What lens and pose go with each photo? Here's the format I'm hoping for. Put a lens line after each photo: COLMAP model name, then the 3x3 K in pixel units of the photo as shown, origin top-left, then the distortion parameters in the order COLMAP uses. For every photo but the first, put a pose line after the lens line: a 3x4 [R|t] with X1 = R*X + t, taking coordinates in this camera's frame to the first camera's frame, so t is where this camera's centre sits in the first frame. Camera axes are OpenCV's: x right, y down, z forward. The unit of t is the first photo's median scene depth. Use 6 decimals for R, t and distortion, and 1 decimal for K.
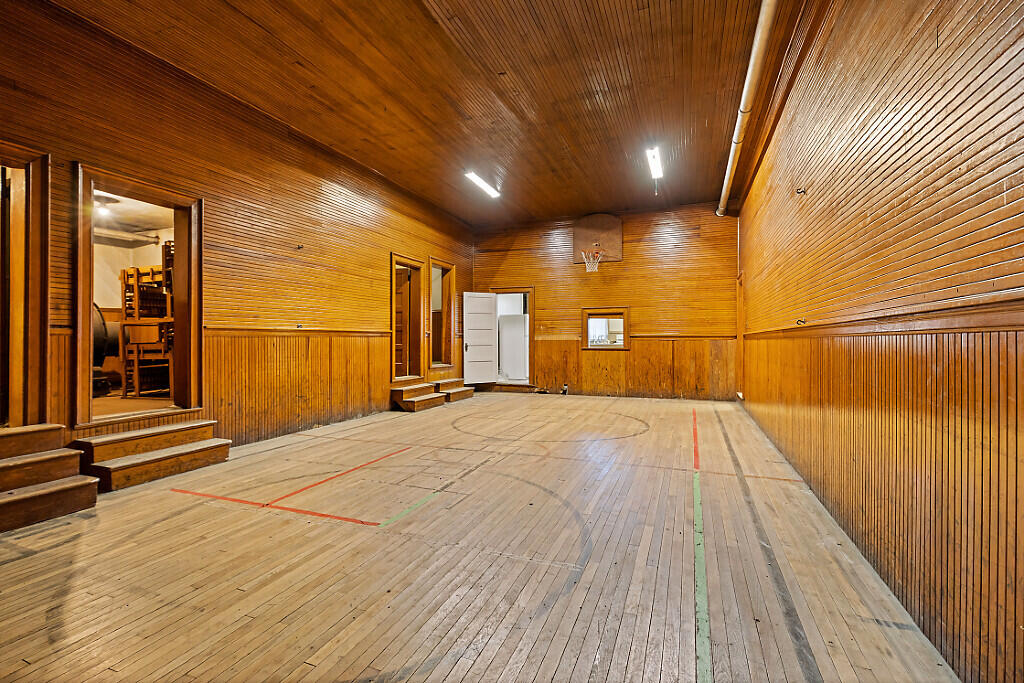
lens RADIAL K [[463.6, 0, 510.3], [0, 463.6, 342.0], [0, 0, 1]] dist [0.000796, -0.000494]
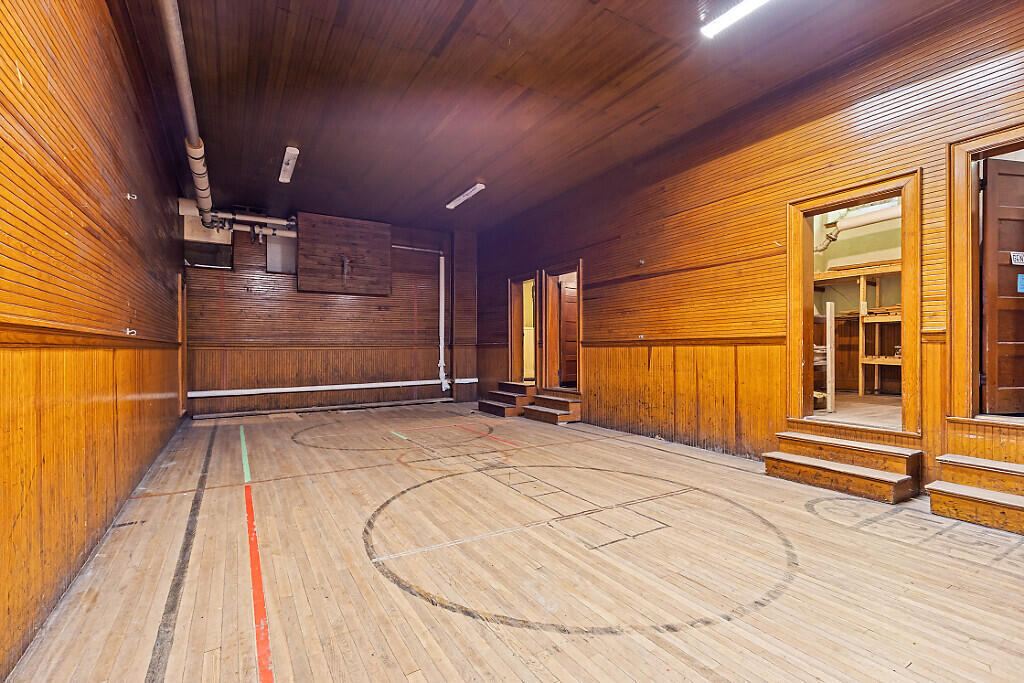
lens RADIAL K [[463.6, 0, 506.4], [0, 463.6, 345.4], [0, 0, 1]] dist [0.000796, -0.000494]
pose [[-0.628005, -0.002312, -0.778206, 0.493919], [-0.001900, 0.999997, -0.001438, -0.010155], [0.778207, 0.000576, -0.628008, 1.224751]]
